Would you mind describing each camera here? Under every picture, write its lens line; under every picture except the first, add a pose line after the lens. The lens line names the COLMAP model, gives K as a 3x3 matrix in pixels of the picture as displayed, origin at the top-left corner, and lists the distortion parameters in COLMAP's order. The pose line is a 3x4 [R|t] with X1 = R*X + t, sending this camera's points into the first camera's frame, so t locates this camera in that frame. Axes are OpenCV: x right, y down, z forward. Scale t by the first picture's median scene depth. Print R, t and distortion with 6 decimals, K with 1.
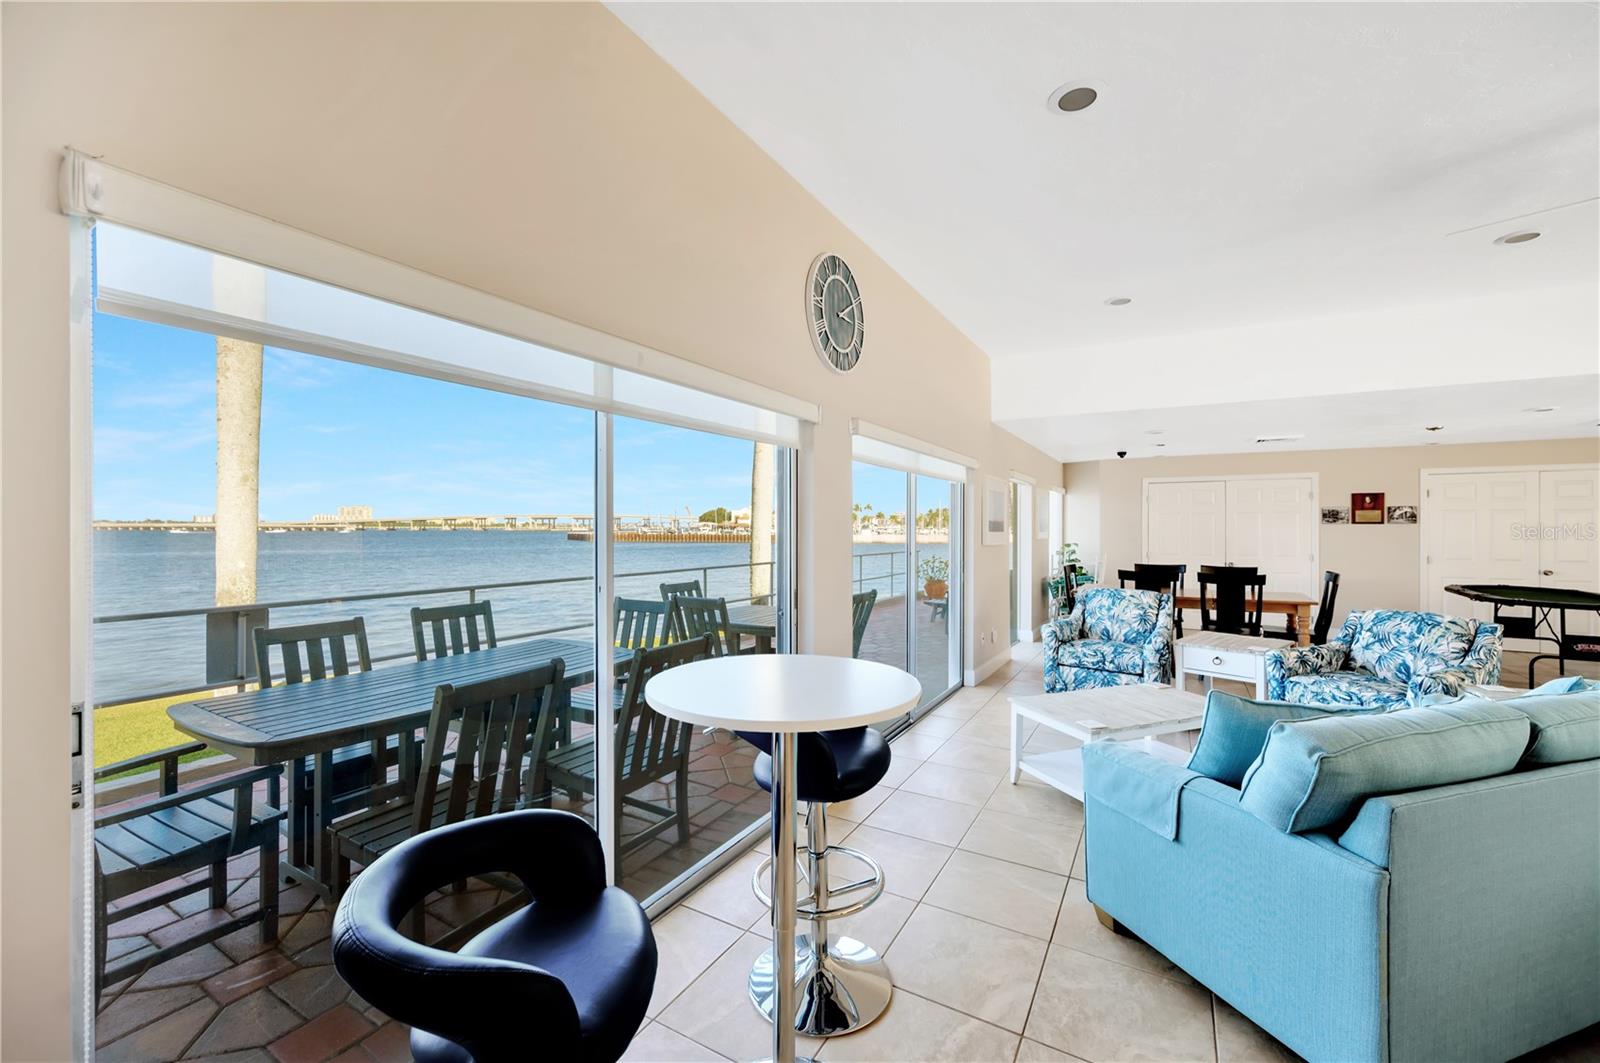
lens RADIAL K [[640.0, 0, 800.4], [0, 640.0, 528.9], [0, 0, 1]] dist [-0.008050, 0.000103]
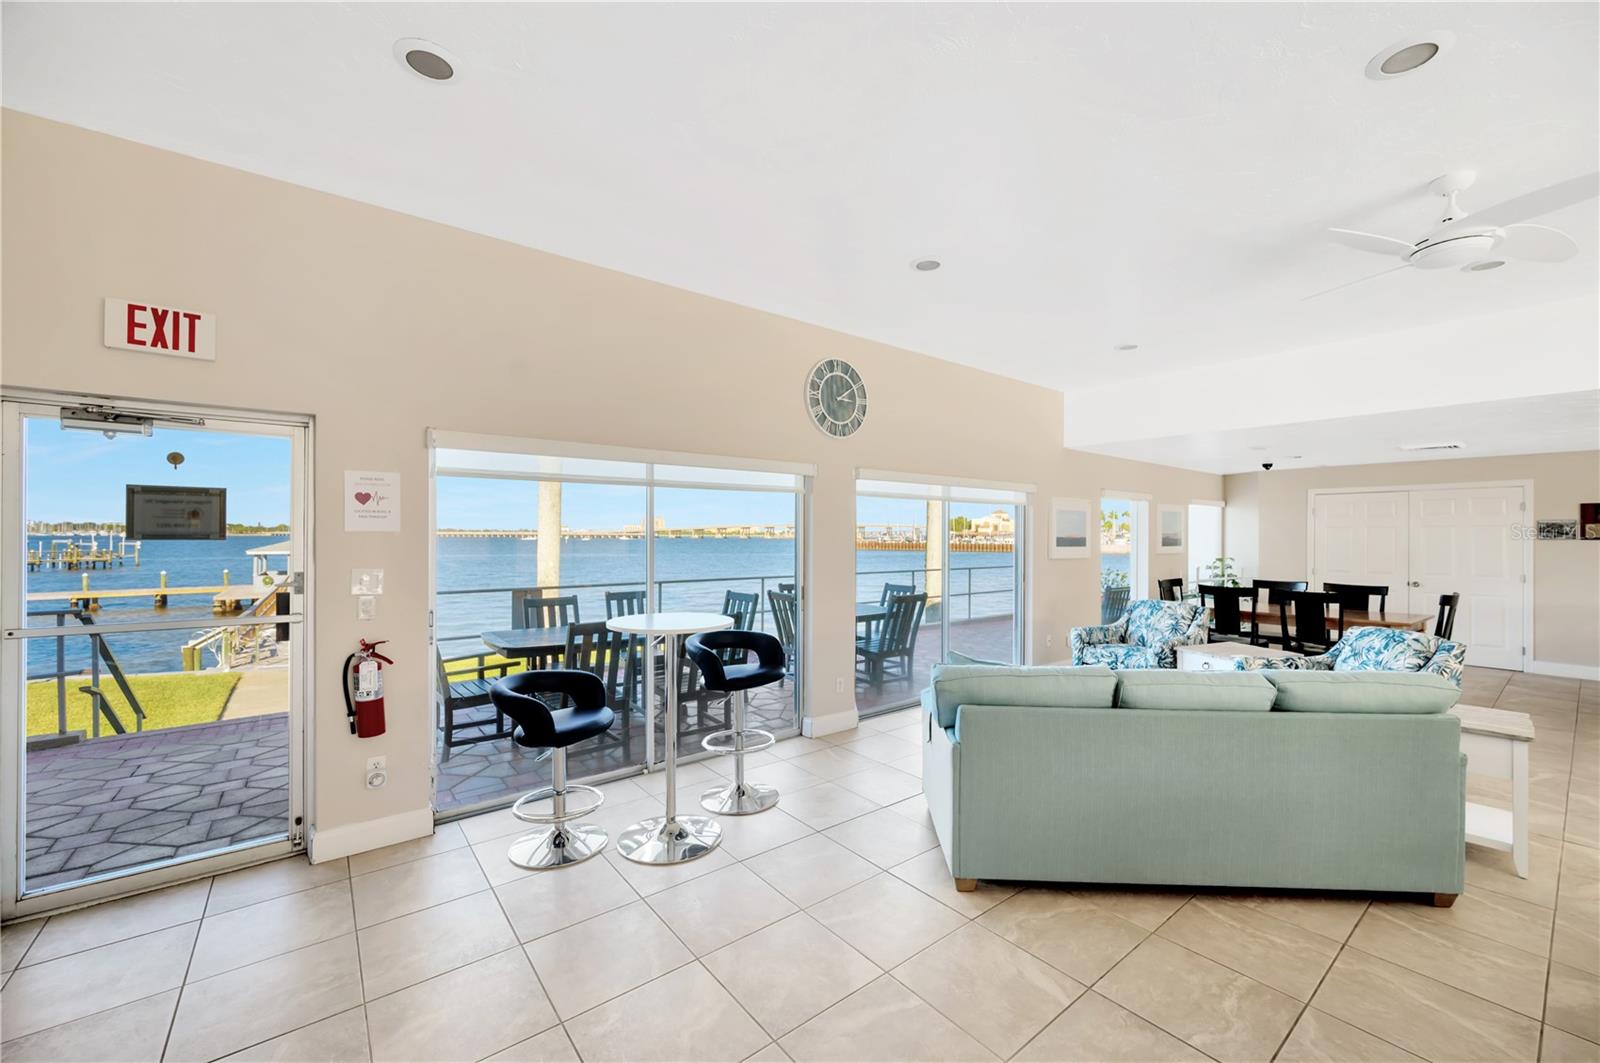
lens RADIAL K [[640.0, 0, 803.9], [0, 640.0, 537.8], [0, 0, 1]] dist [-0.008050, 0.000103]
pose [[0.927893, 0.003270, -0.372832, 0.307407], [-0.002851, 0.999995, 0.001677, -0.012186], [0.372835, -0.000493, 0.927898, -0.218065]]
